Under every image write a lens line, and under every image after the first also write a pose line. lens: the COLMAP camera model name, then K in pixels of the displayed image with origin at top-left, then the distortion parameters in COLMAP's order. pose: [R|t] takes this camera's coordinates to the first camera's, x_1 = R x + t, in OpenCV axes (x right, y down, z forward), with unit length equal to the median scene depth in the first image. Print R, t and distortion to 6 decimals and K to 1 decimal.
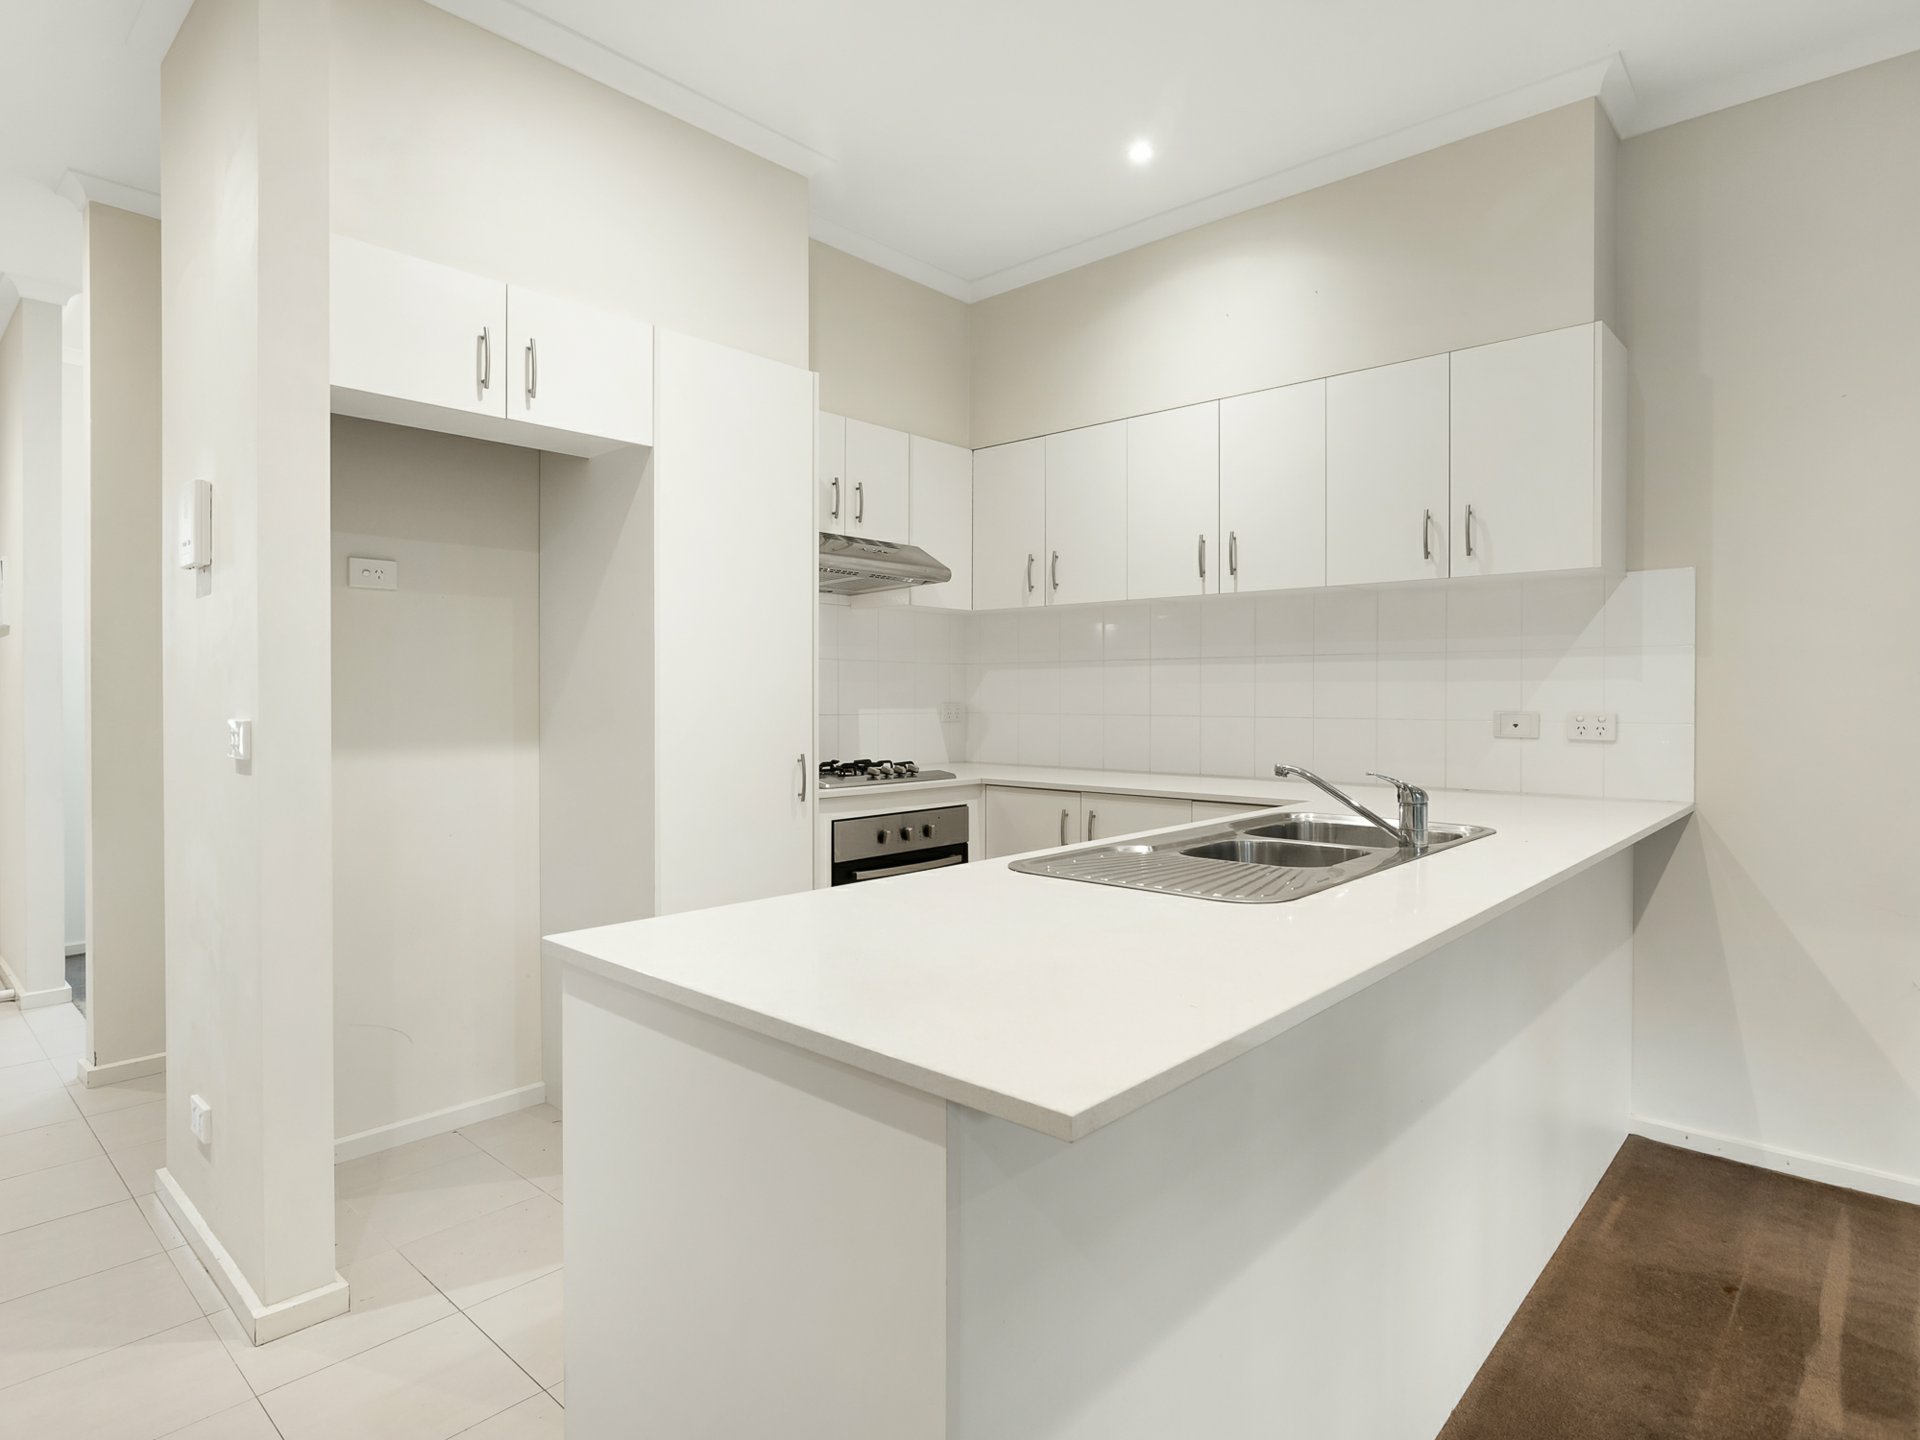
lens RADIAL K [[1048.4, 0, 947.4], [0, 1048.4, 709.8], [0, 0, 1]] dist [-0.004112, -0.000634]
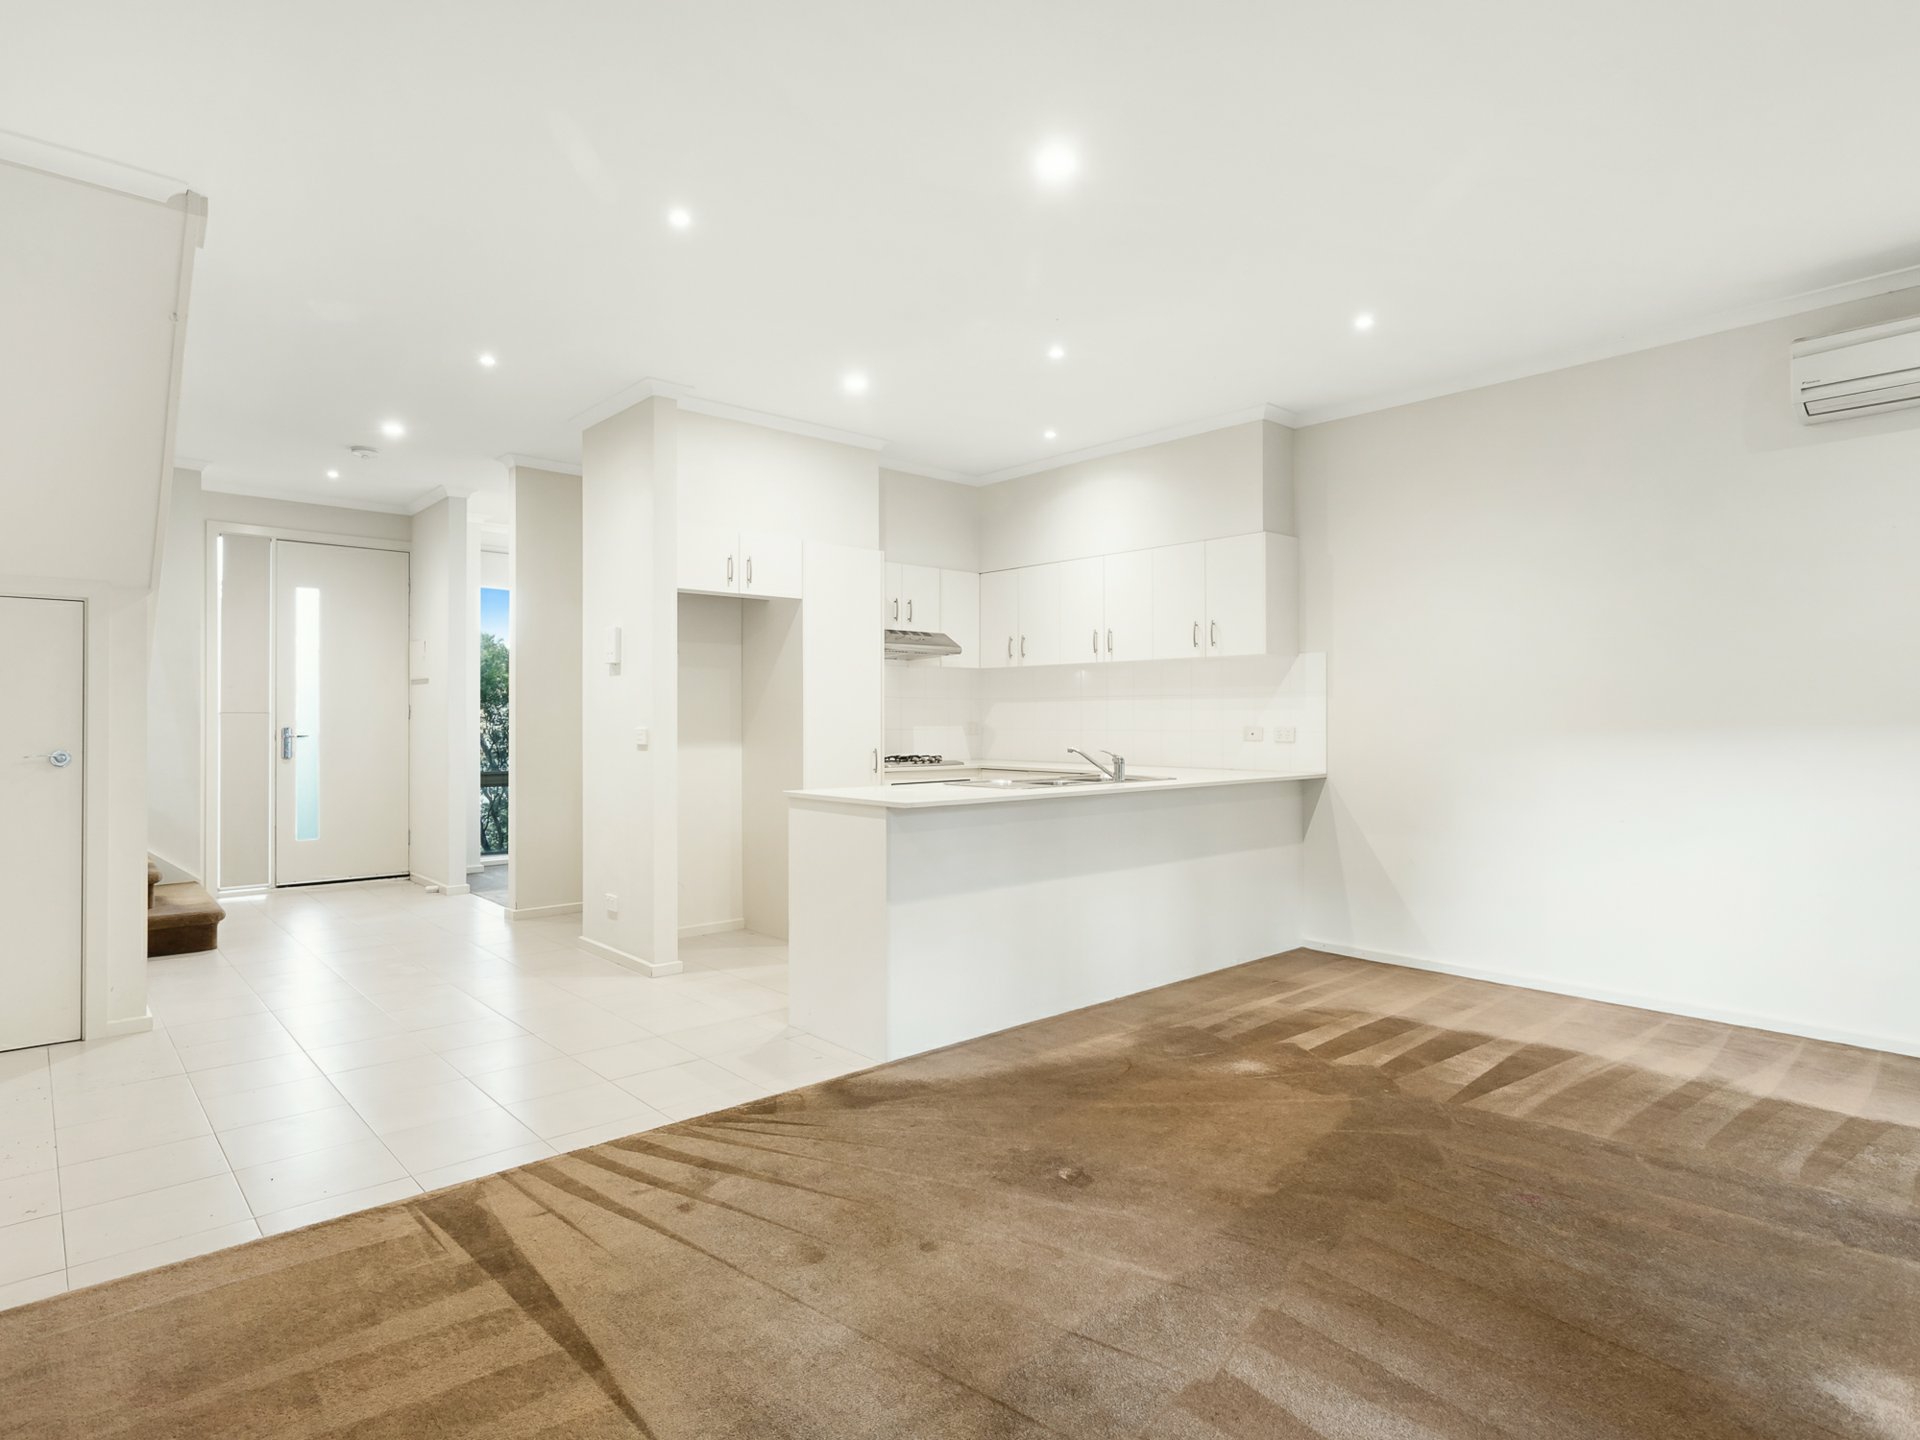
lens RADIAL K [[1040.6, 0, 949.6], [0, 1040.6, 718.6], [0, 0, 1]] dist [-0.000936, -0.000750]
pose [[0.995000, -0.000930, -0.099874, 0.175109], [-0.000428, 0.999908, -0.013579, 0.011973], [0.099877, 0.013554, 0.994907, -0.828971]]
